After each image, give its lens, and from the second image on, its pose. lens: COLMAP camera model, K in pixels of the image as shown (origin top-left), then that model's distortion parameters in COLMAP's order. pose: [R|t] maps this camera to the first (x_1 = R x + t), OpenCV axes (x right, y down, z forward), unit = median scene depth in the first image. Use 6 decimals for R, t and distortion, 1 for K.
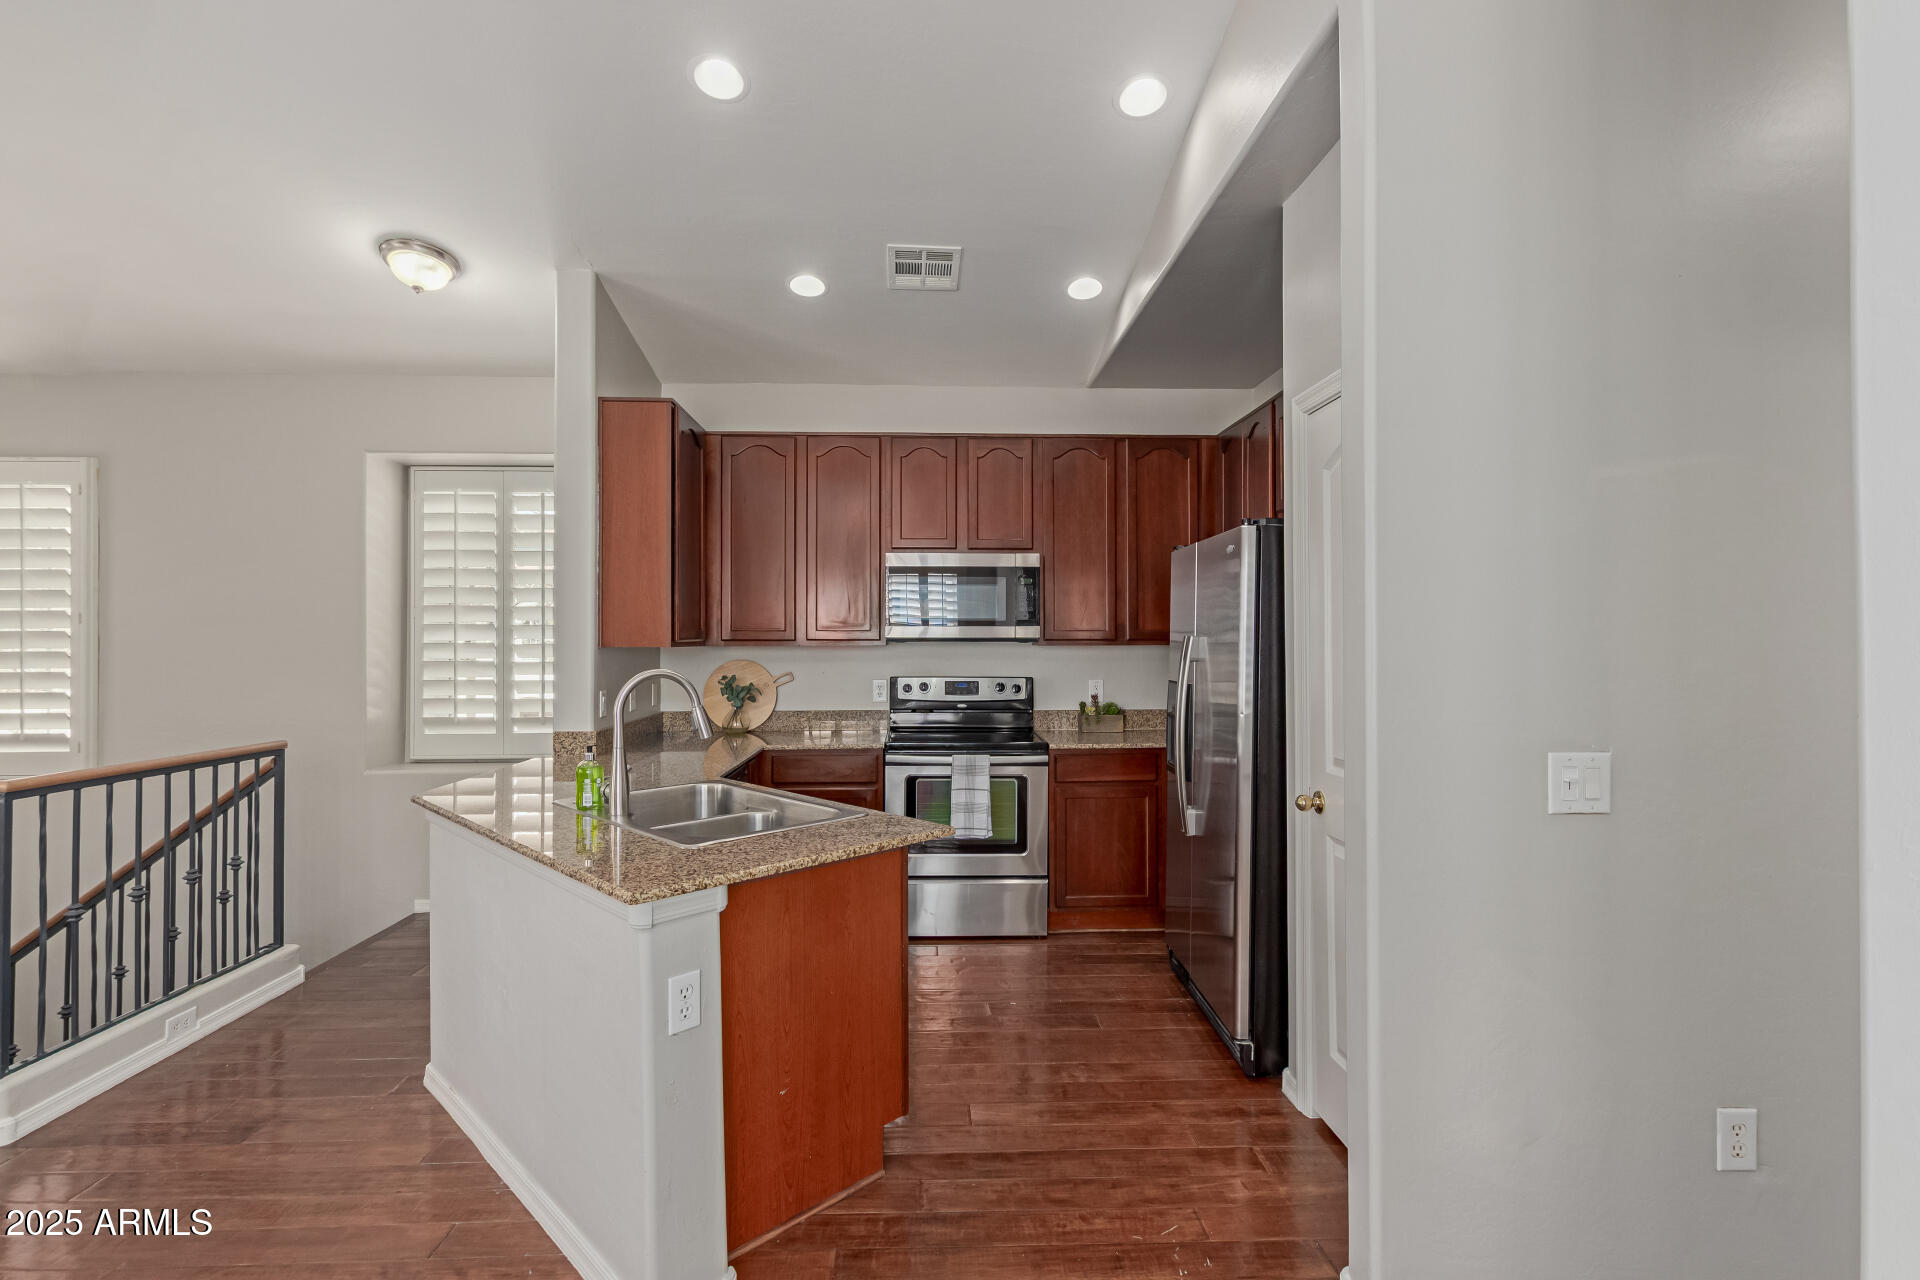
lens RADIAL K [[873.3, 0, 957.1], [0, 873.3, 643.0], [0, 0, 1]] dist [-0.003420, 0.000003]
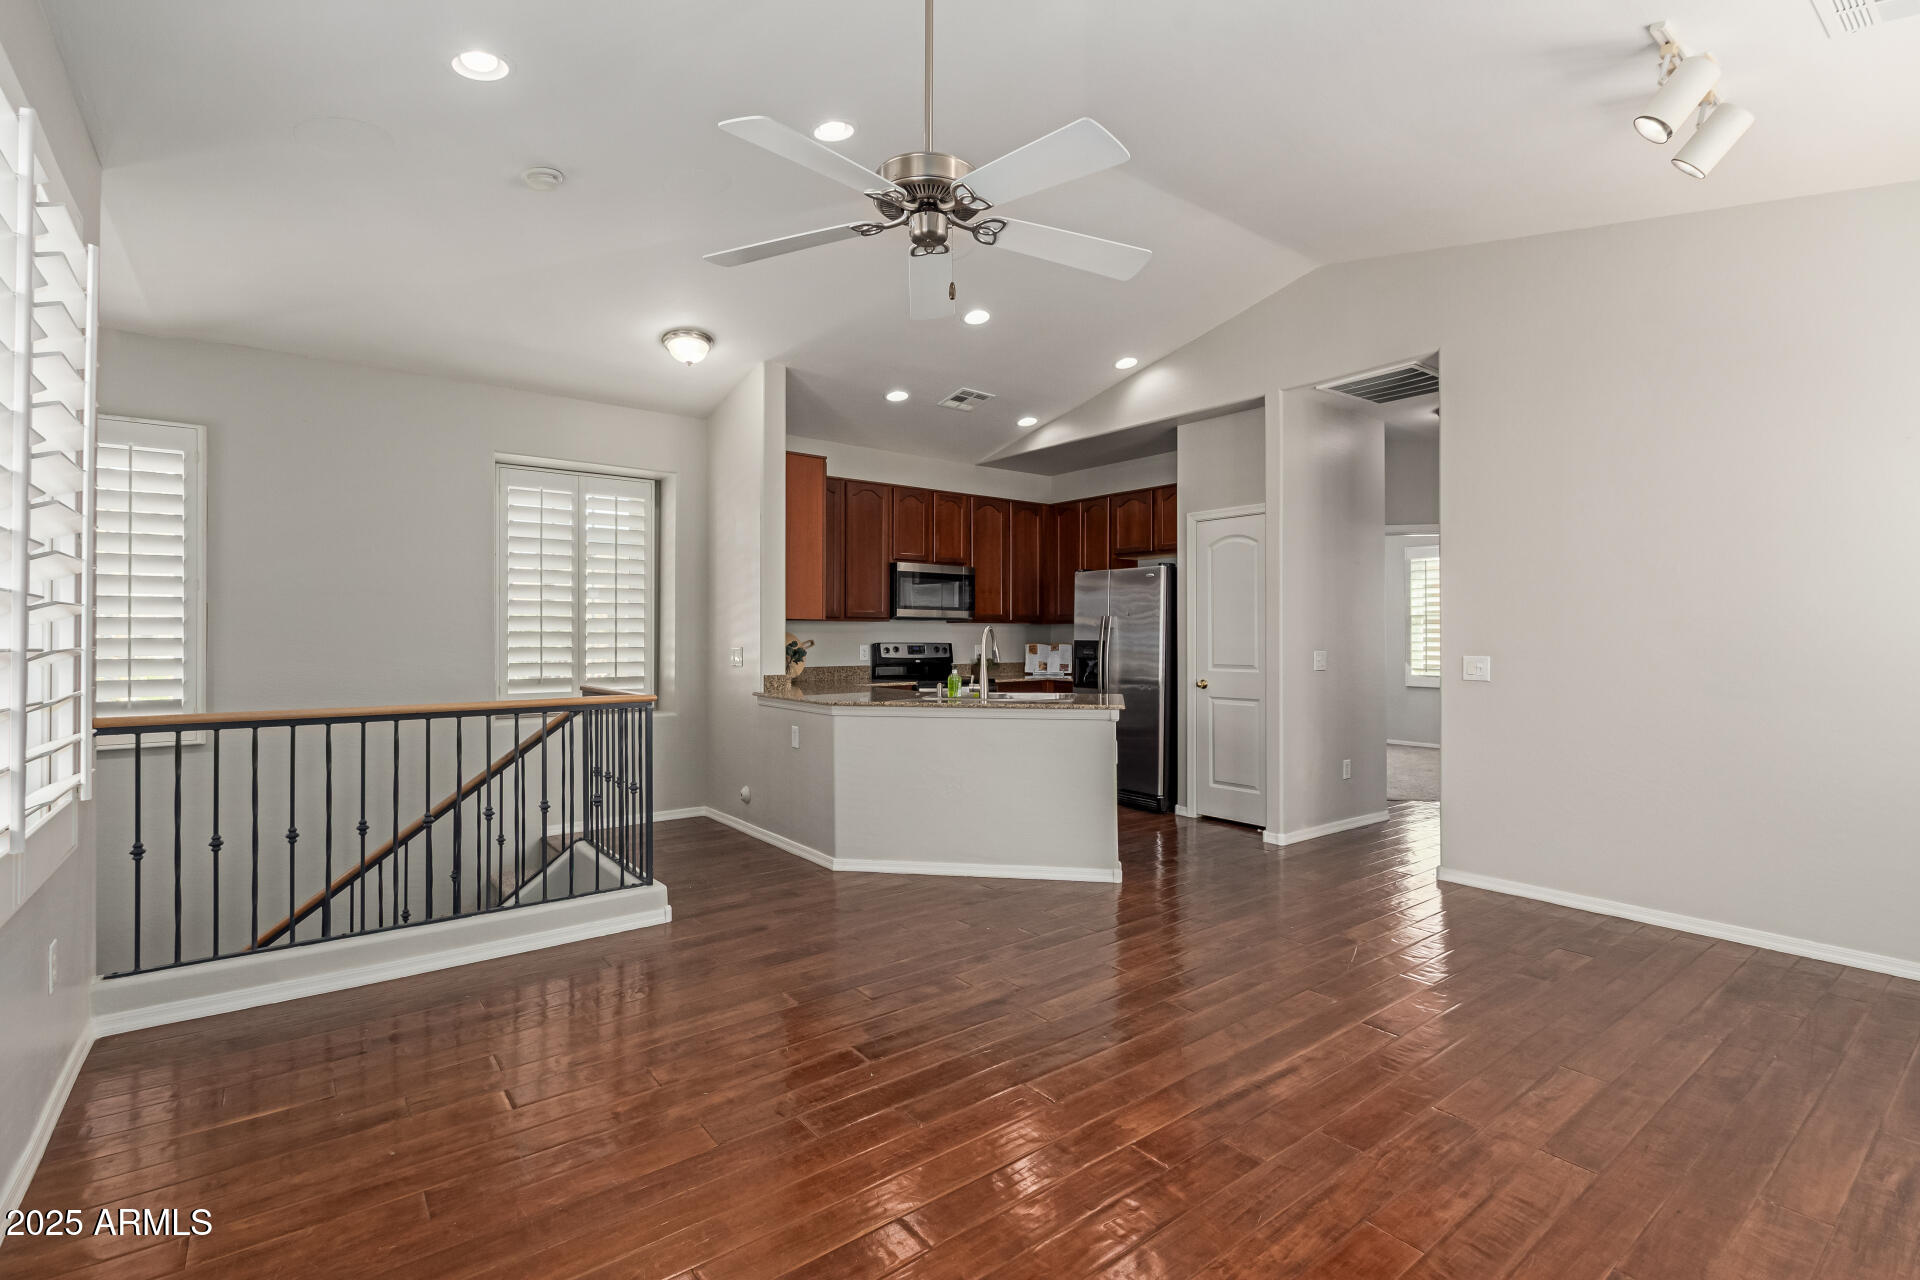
lens RADIAL K [[873.3, 0, 967.3], [0, 873.3, 638.9], [0, 0, 1]] dist [-0.003420, 0.000003]
pose [[0.818714, 0.001055, 0.574201, -0.867070], [-0.000522, 0.999999, -0.001093, 0.035464], [-0.574202, 0.000595, 0.818713, -0.345240]]
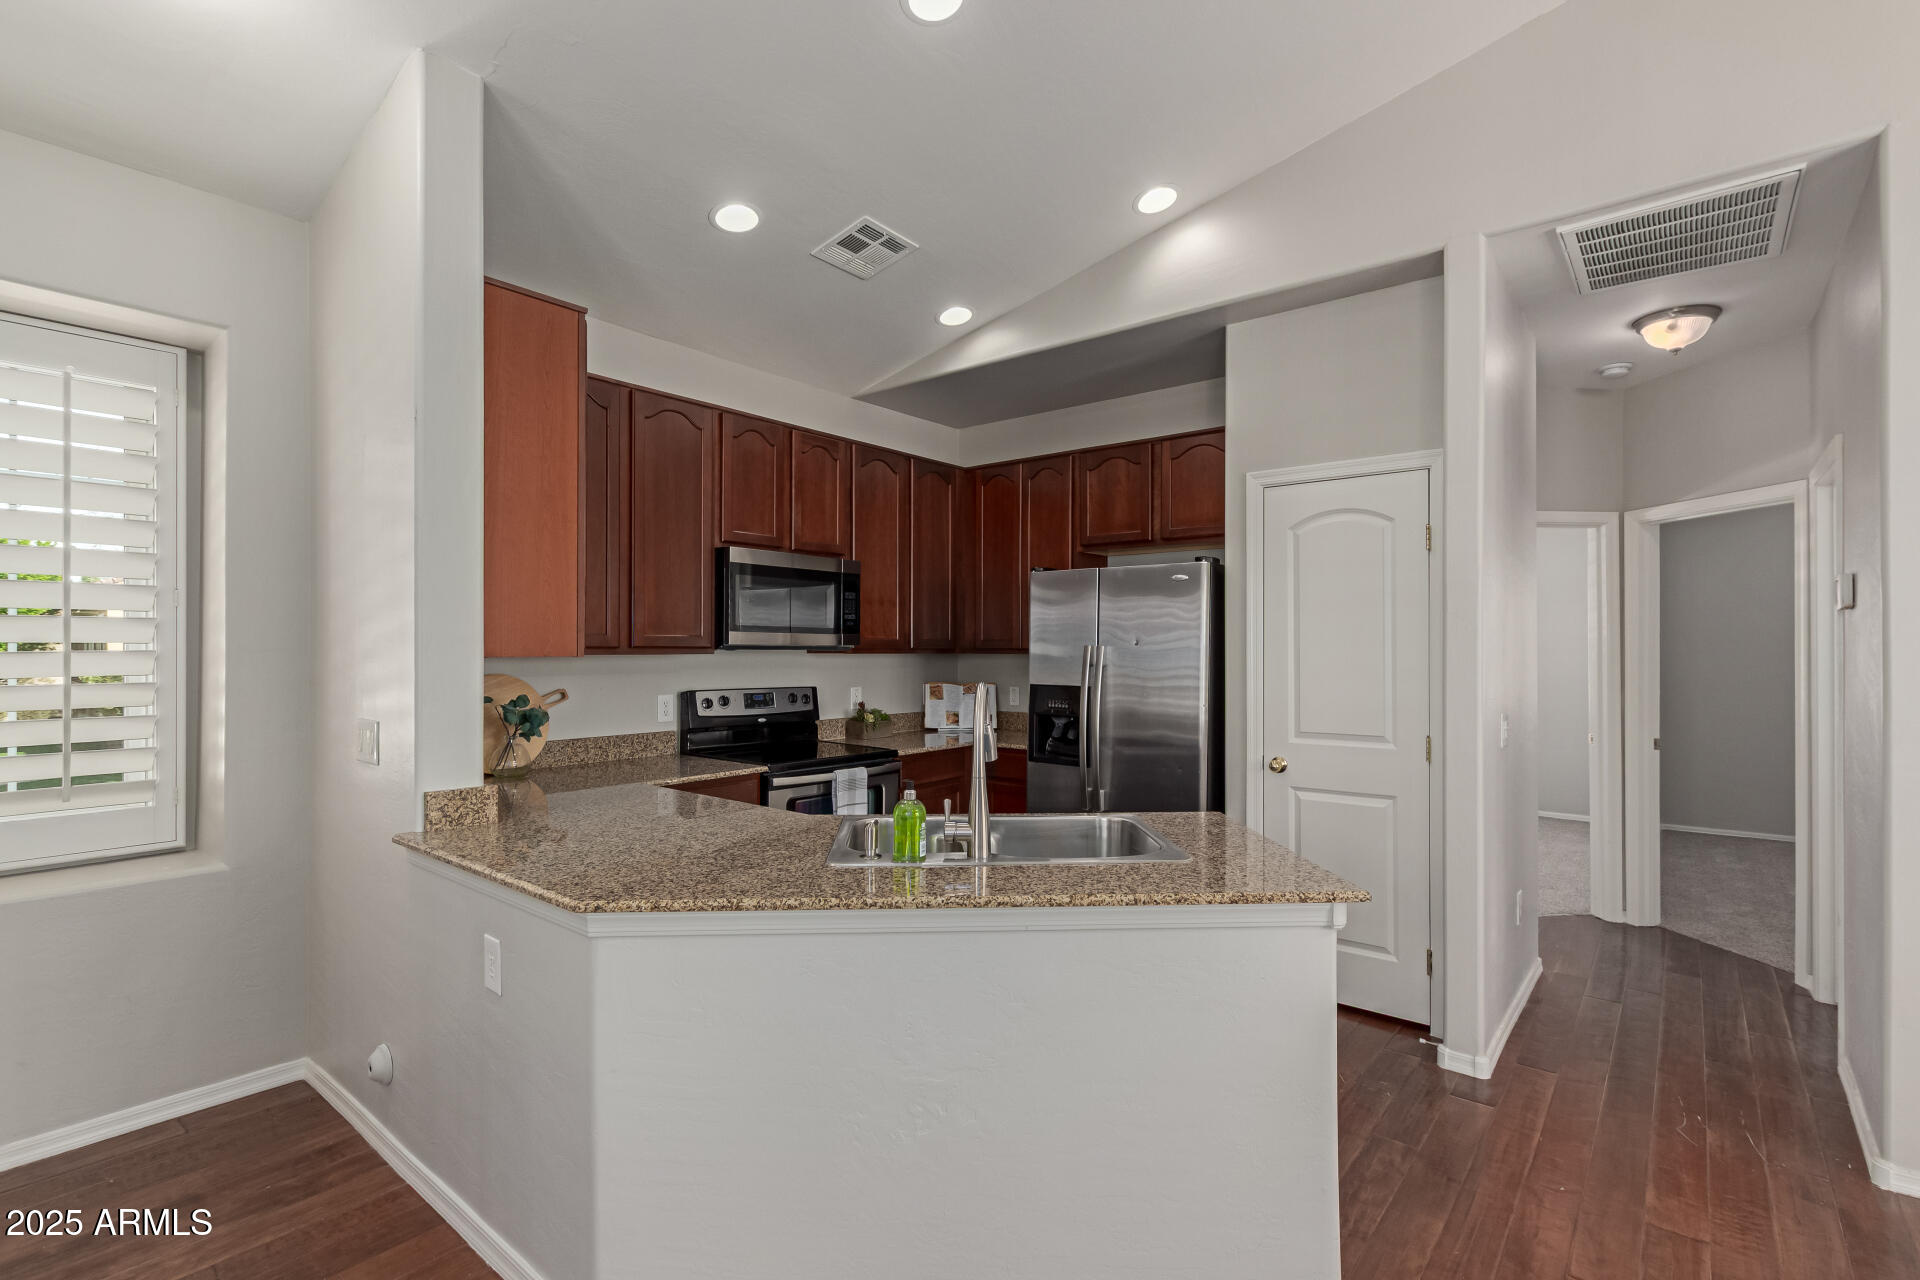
lens RADIAL K [[873.3, 0, 969.2], [0, 873.3, 651.1], [0, 0, 1]] dist [-0.003420, 0.000003]
pose [[0.667004, 0.000860, 0.745054, -0.559136], [-0.000502, 1.000000, -0.000704, 0.000607], [-0.745054, 0.000095, 0.667004, 0.249557]]
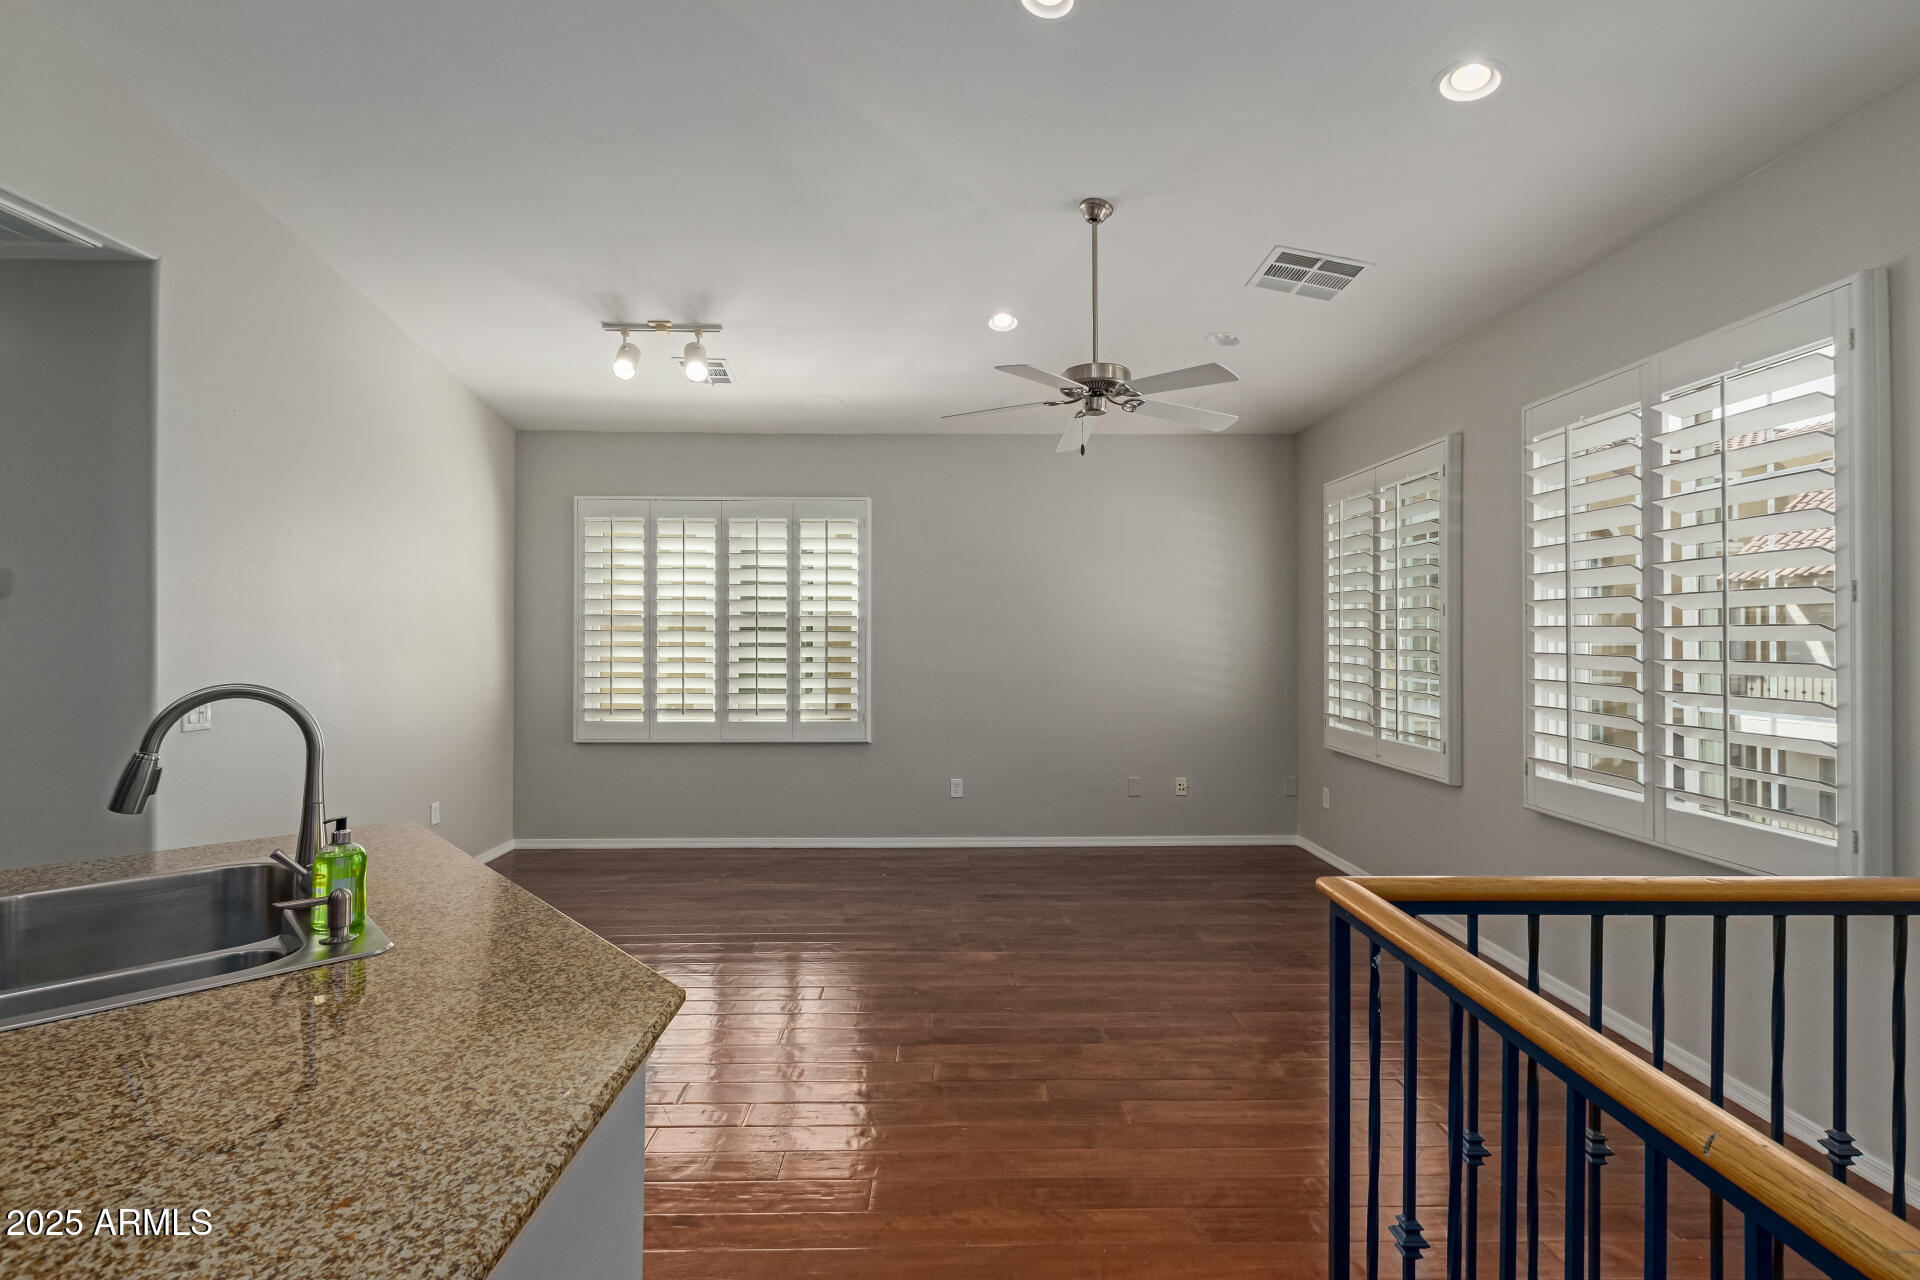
lens RADIAL K [[873.3, 0, 960.4], [0, 873.3, 637.0], [0, 0, 1]] dist [-0.003420, 0.000003]
pose [[-0.999477, -0.001116, 0.032331, -0.494963], [-0.001151, 0.999999, -0.001057, 0.003908], [-0.032330, -0.001094, -0.999477, 0.876847]]
